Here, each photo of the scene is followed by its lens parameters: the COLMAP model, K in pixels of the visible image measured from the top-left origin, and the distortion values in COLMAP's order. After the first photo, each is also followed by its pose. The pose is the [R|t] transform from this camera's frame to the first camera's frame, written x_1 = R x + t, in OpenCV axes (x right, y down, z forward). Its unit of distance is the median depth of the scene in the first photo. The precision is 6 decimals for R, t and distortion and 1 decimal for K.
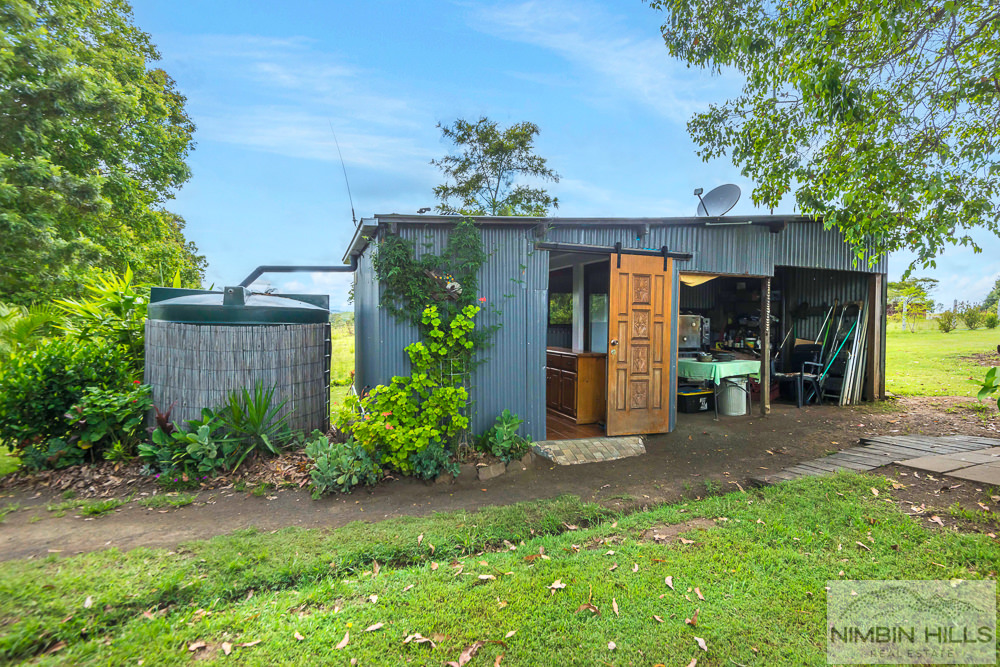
lens RADIAL K [[508.4, 0, 504.9], [0, 508.4, 330.8], [0, 0, 1]] dist [0.020570, 0.000078]
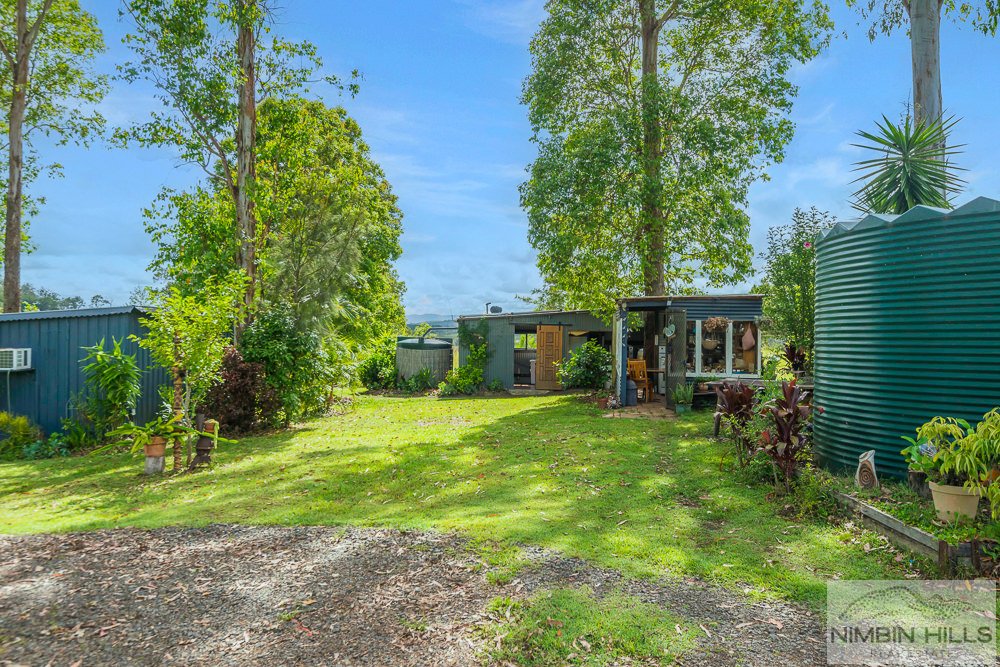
lens RADIAL K [[750.4, 0, 500.6], [0, 750.4, 330.3], [0, 0, 1]] dist [-0.000769, -0.000002]
pose [[0.924936, -0.000686, -0.380121, 1.628181], [-0.007928, 0.999746, -0.021095, -0.032891], [0.380039, 0.022525, 0.924696, -2.994713]]
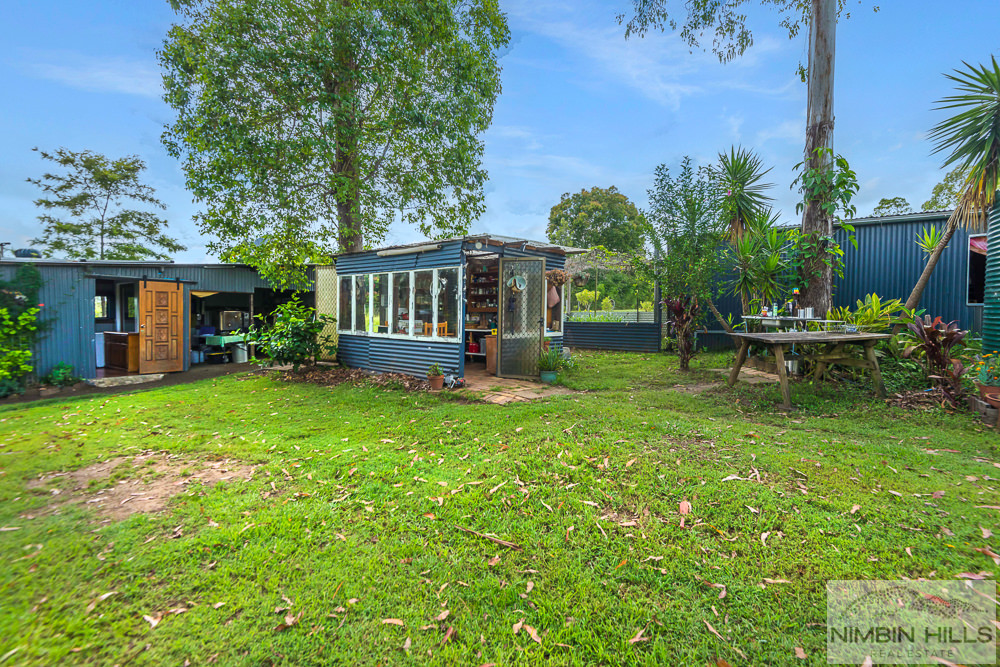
lens RADIAL K [[458.0, 0, 505.4], [0, 458.0, 327.1], [0, 0, 1]] dist [0.004303, -0.000263]
pose [[0.815485, -0.021452, 0.578380, 0.331091], [0.013610, 0.999747, 0.017892, 0.014063], [-0.578617, -0.006719, 0.815571, -1.259780]]
